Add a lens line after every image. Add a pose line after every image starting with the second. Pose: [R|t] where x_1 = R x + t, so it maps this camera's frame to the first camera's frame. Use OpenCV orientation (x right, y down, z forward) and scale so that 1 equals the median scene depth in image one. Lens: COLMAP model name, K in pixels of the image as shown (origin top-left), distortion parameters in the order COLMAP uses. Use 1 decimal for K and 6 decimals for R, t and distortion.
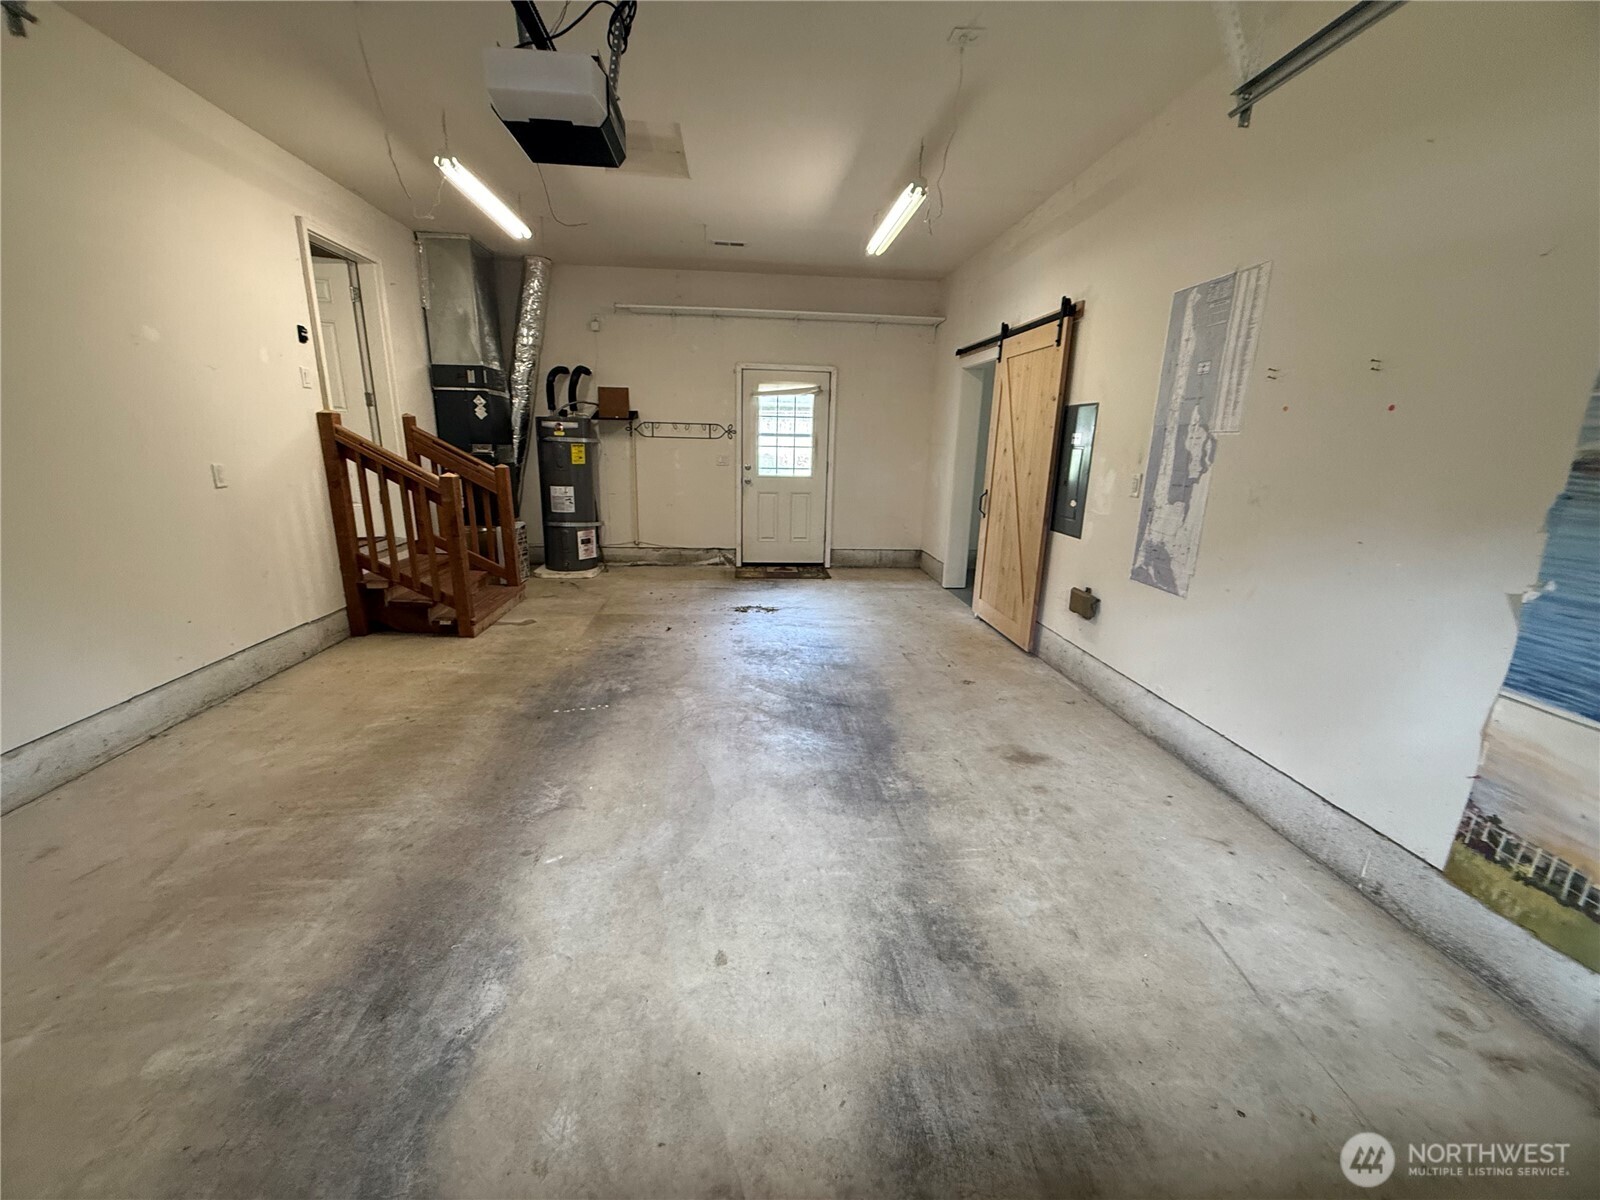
lens RADIAL K [[635.4, 0, 795.1], [0, 635.4, 599.7], [0, 0, 1]] dist [0.000549, -0.000009]
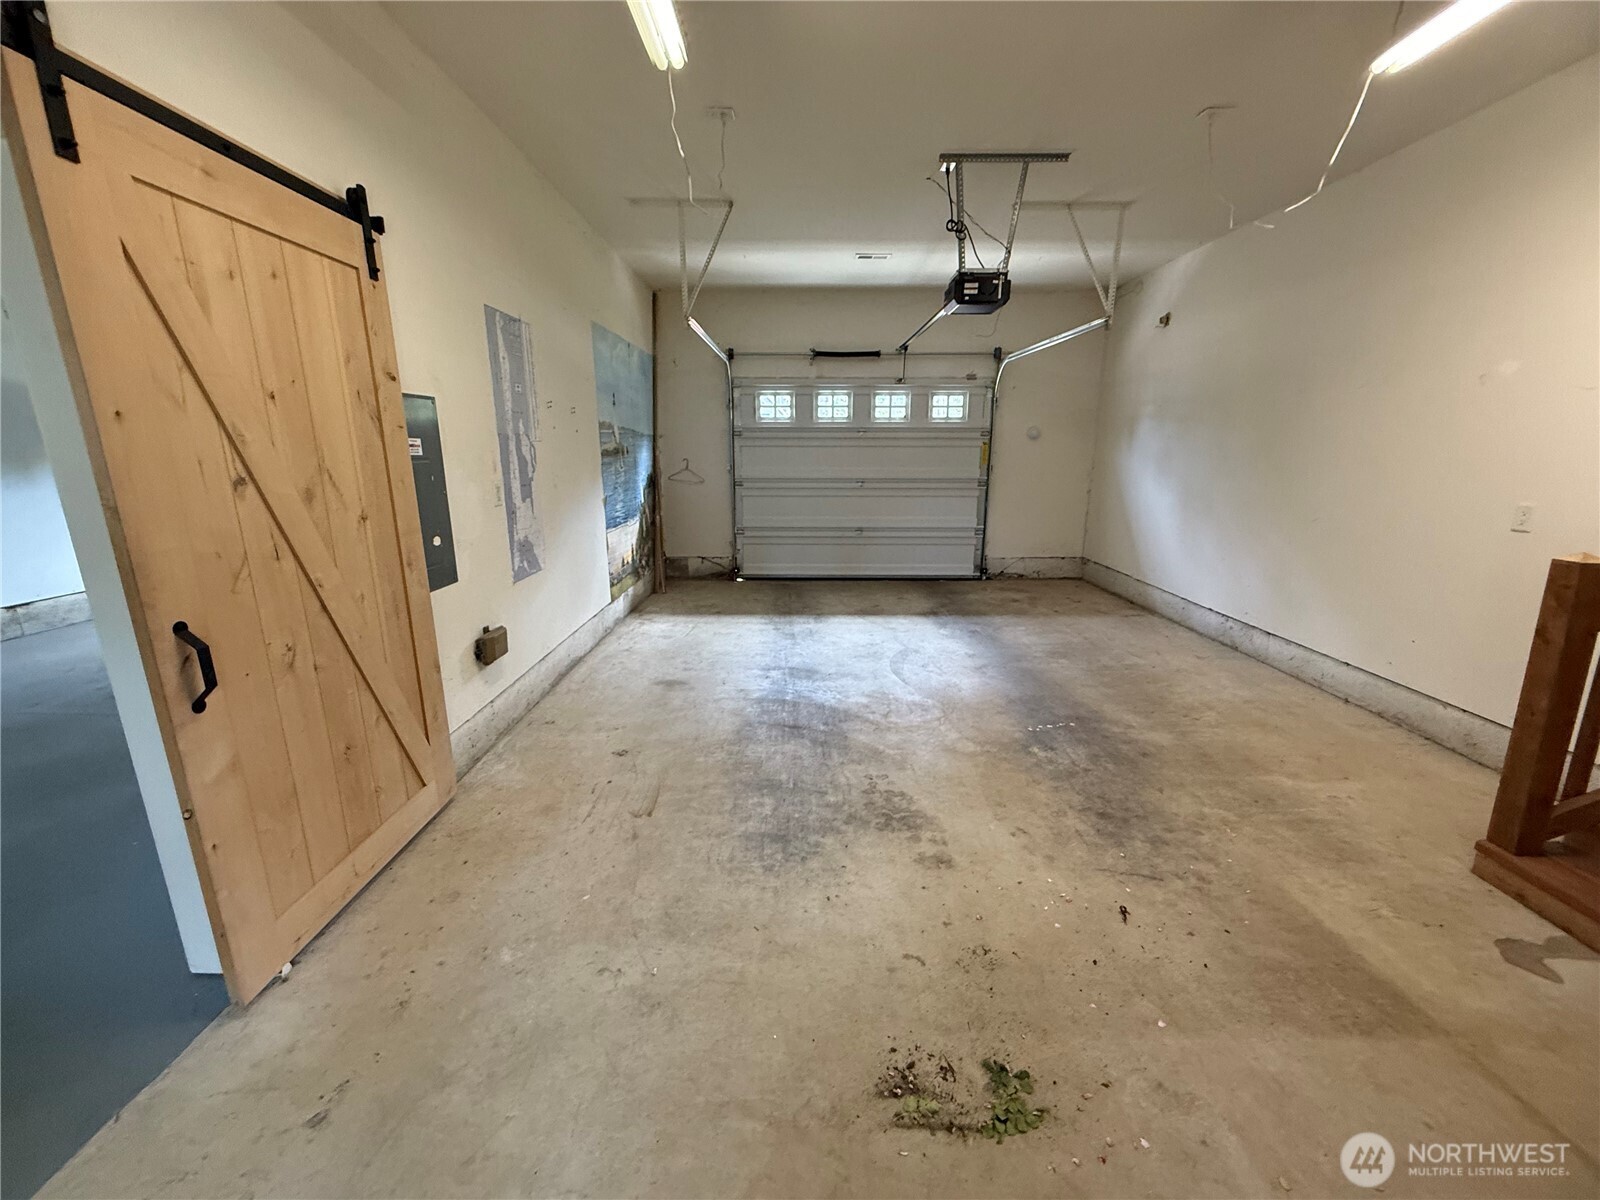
lens RADIAL K [[645.0, 0, 800.9], [0, 645.0, 603.8], [0, 0, 1]] dist [-0.010460, 0.000059]
pose [[-0.996084, -0.043629, 0.076901, -0.009899], [-0.002355, 0.882555, 0.470204, -0.487722], [-0.088384, 0.468181, -0.879201, 1.873164]]
